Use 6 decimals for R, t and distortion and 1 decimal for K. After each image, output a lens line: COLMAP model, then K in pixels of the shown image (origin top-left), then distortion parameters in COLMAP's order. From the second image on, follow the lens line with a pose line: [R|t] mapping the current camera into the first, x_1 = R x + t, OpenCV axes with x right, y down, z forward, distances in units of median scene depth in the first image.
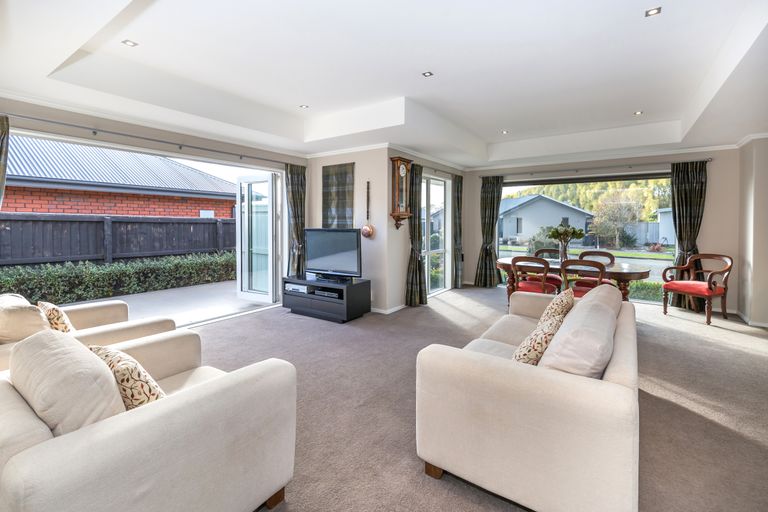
lens RADIAL K [[349.8, 0, 396.6], [0, 349.8, 226.4], [0, 0, 1]] dist [0.003494, -0.000065]
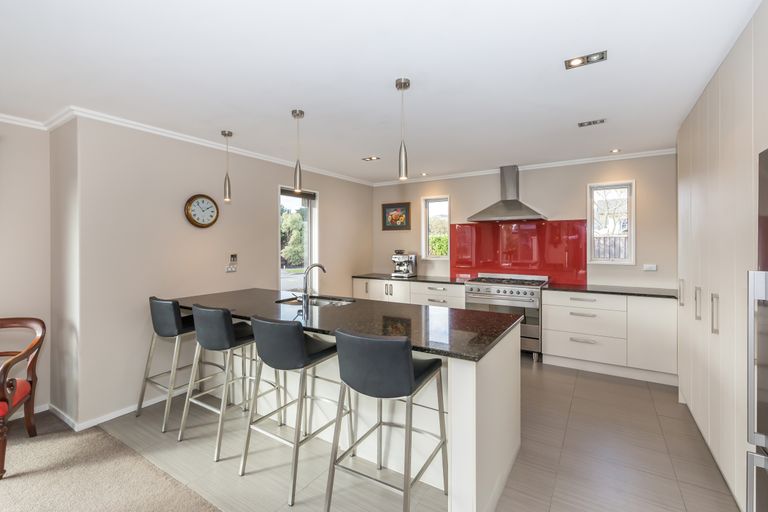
lens RADIAL K [[349.6, 0, 405.0], [0, 349.6, 244.6], [0, 0, 1]] dist [-0.003781, -0.000297]
pose [[-0.025345, -0.003634, 0.999672, 0.395750], [0.013827, 0.999896, 0.003985, -0.023488], [-0.999583, 0.013923, -0.025292, 0.444032]]
